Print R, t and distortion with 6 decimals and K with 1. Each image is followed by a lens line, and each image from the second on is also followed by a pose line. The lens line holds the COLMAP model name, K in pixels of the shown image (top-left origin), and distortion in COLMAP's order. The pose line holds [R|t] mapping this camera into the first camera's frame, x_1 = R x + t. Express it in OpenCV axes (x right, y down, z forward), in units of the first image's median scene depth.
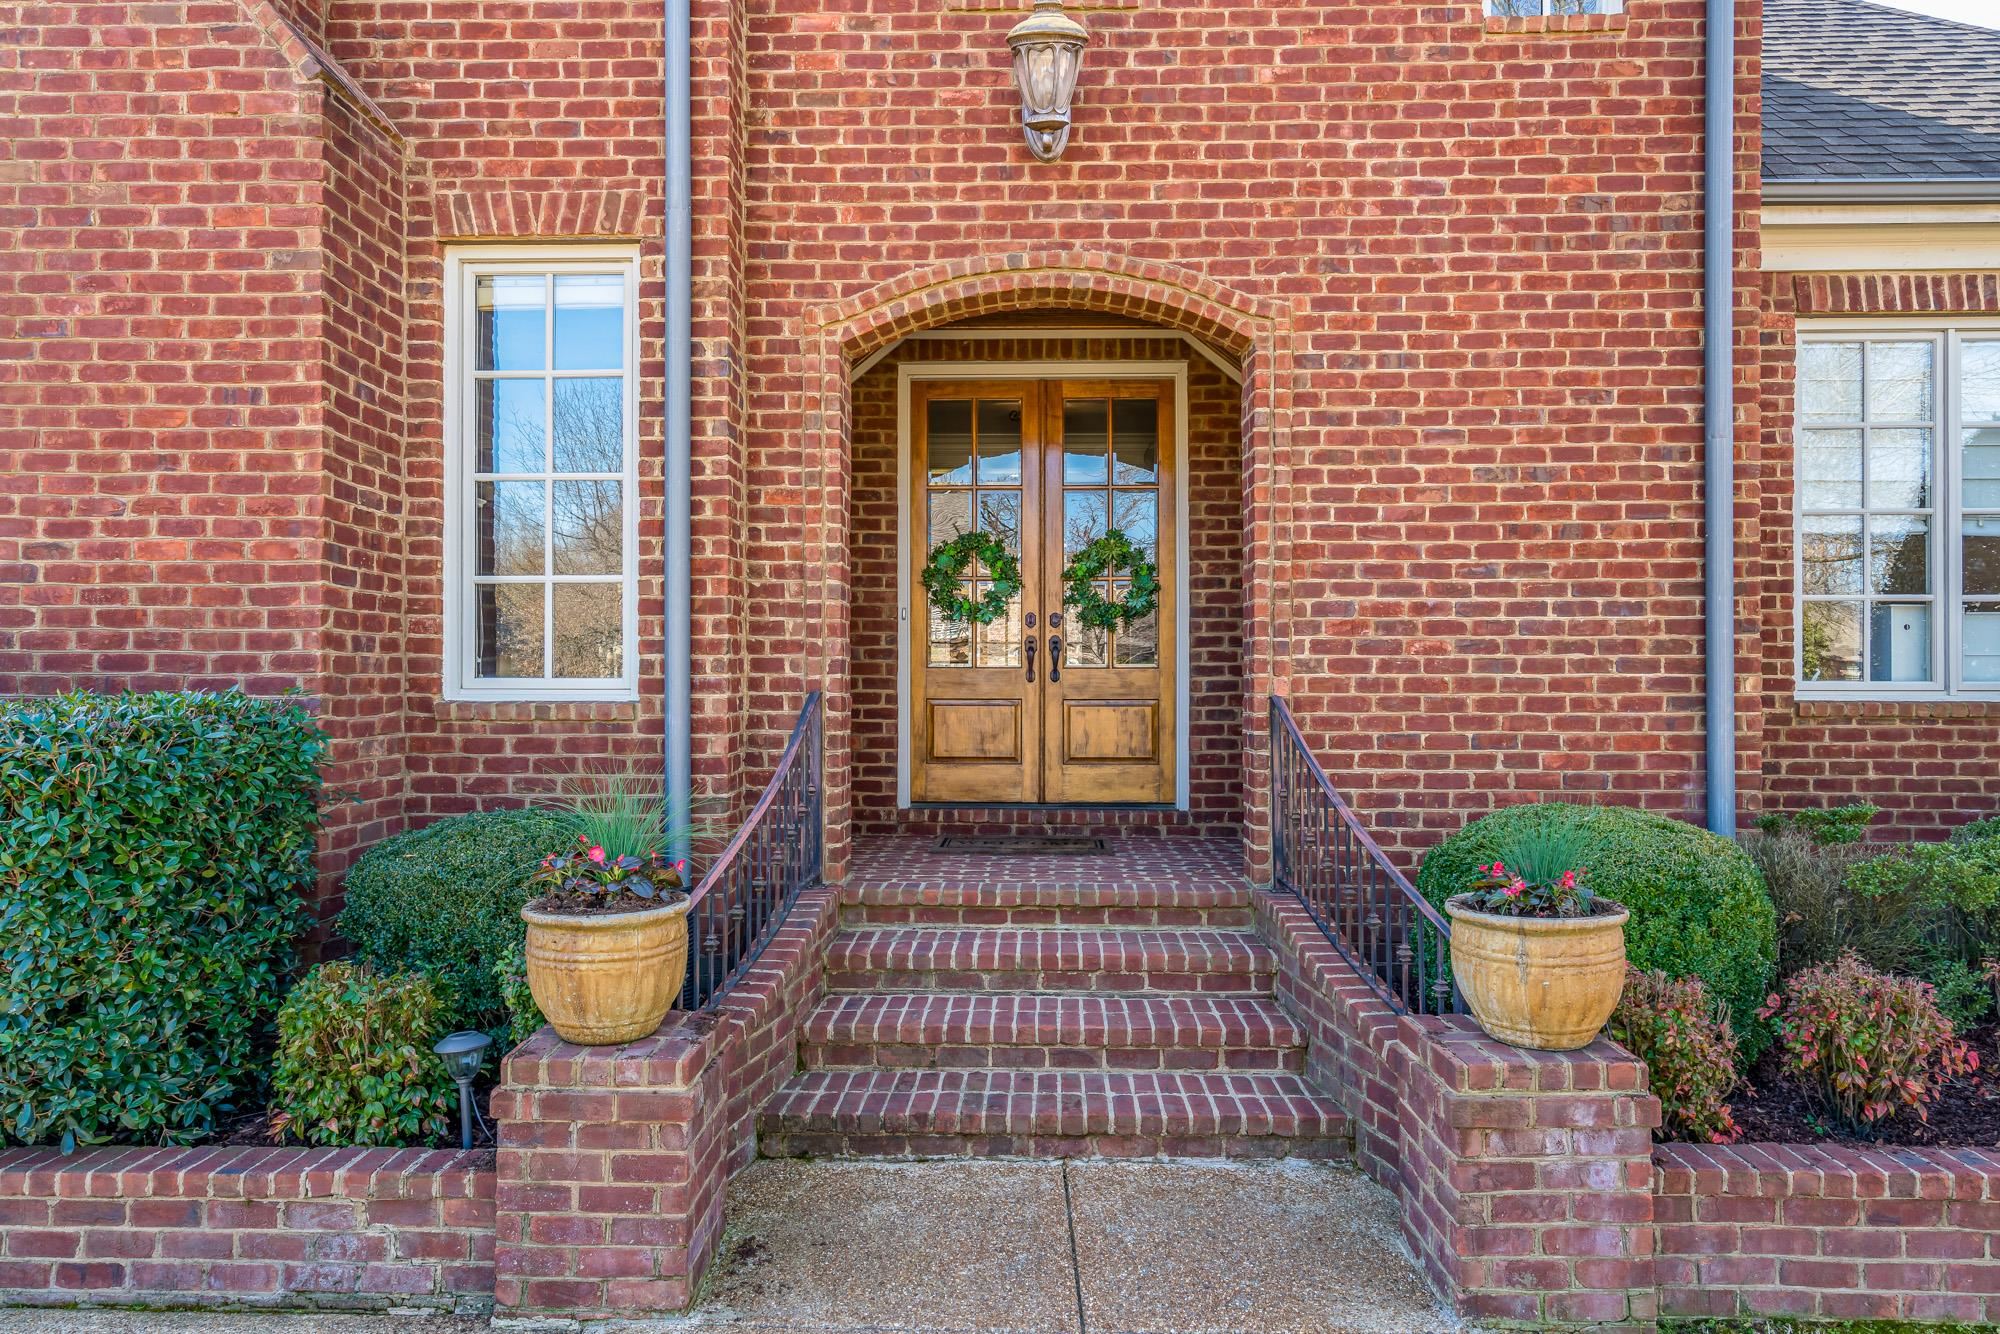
lens RADIAL K [[1006.2, 0, 1006.2], [0, 1006.2, 682.6], [0, 0, 1]] dist [0.002590, -0.000306]
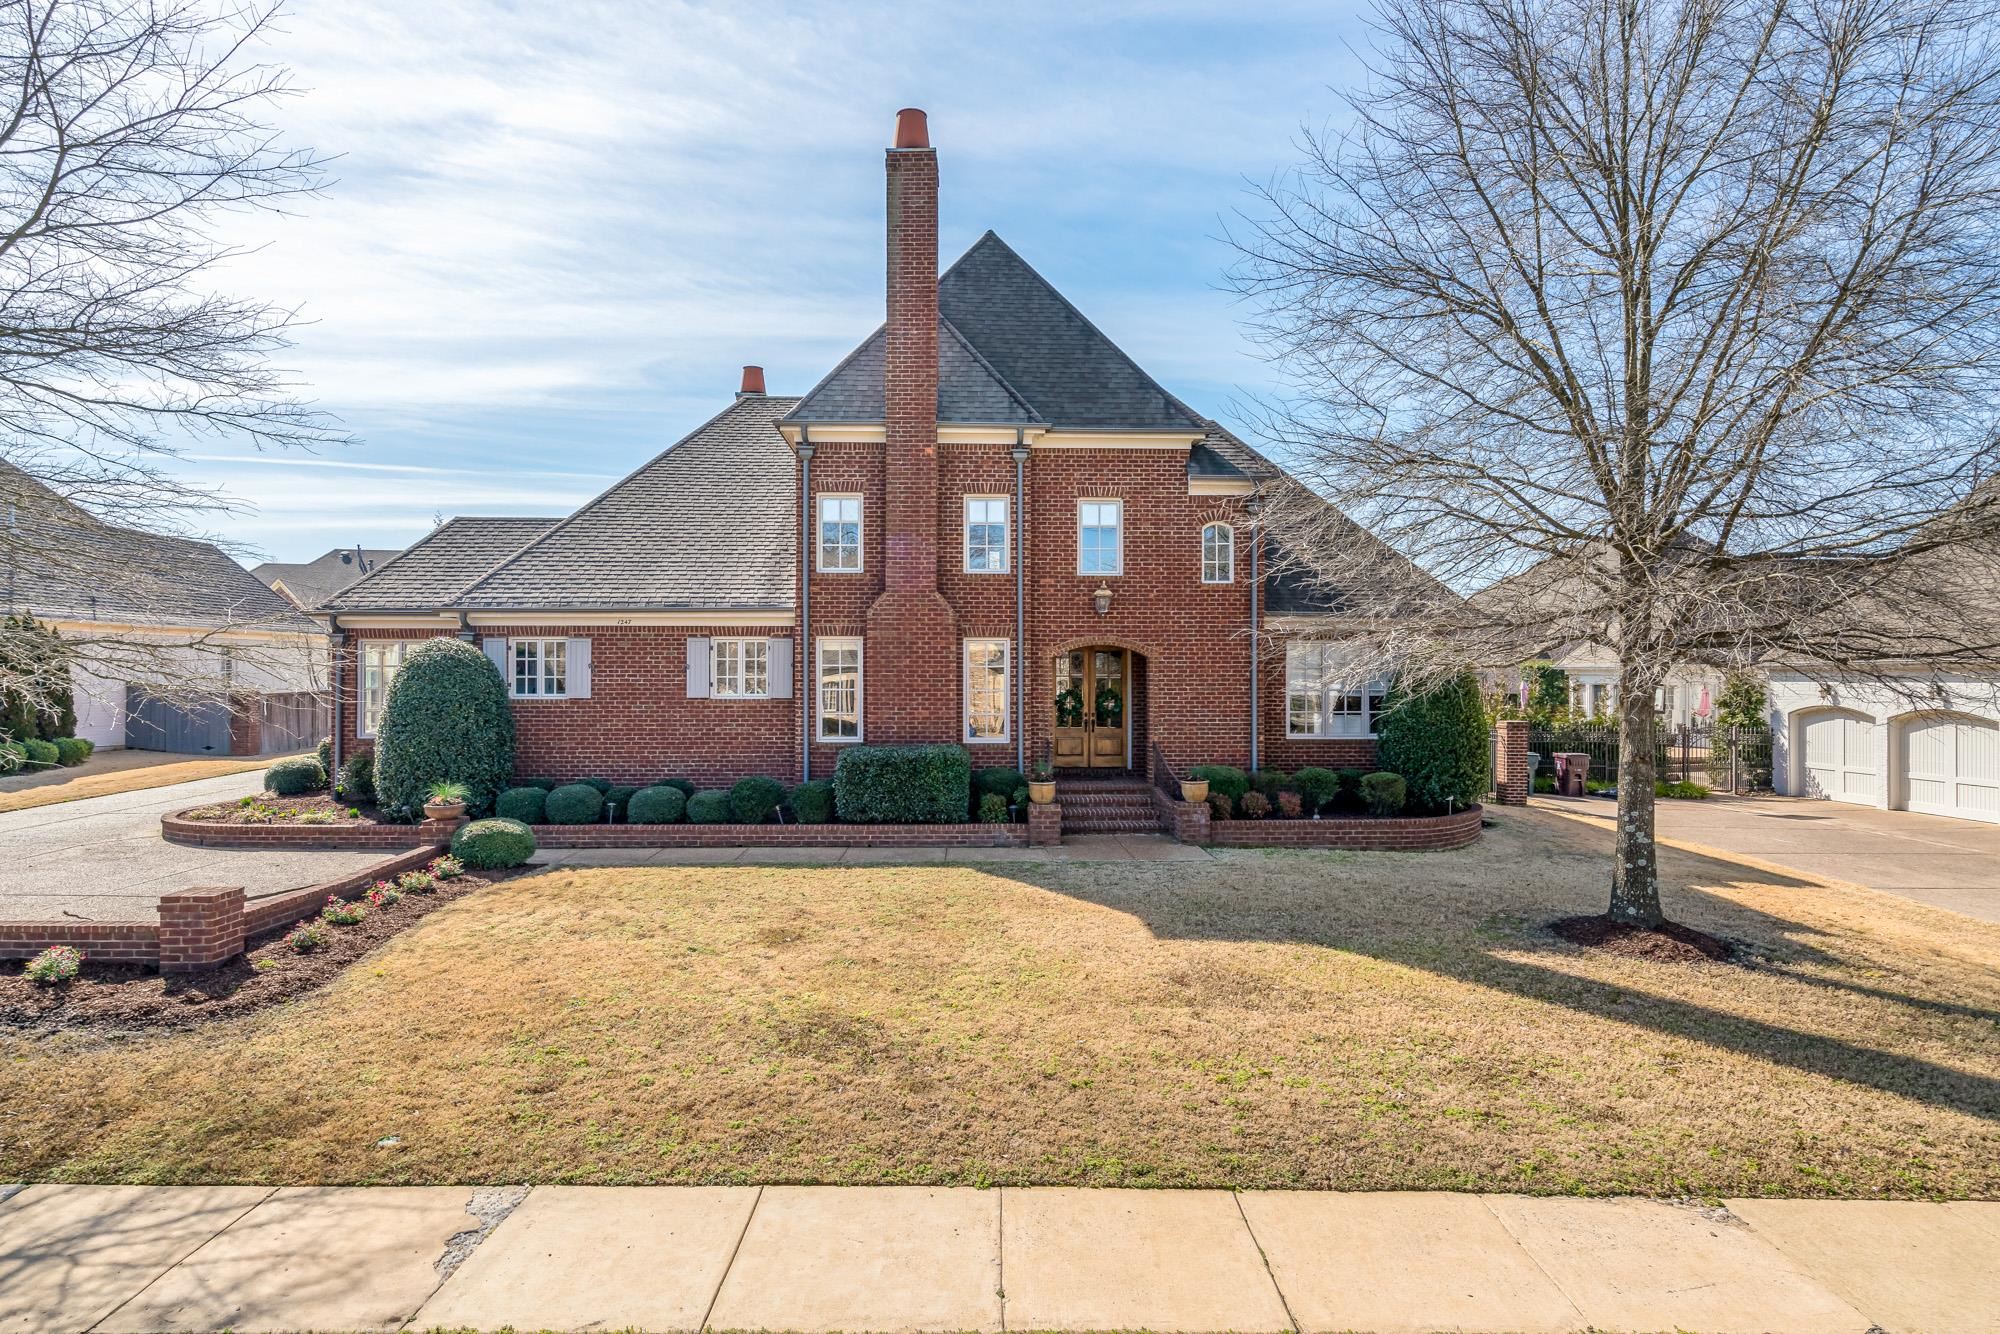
lens RADIAL K [[1006.2, 0, 996.1], [0, 1006.2, 659.9], [0, 0, 1]] dist [0.002590, -0.000306]
pose [[0.996111, 0.002450, 0.088074, -0.808443], [-0.001847, 0.999974, -0.006935, -0.308742], [-0.088089, 0.006746, 0.996090, -3.317887]]
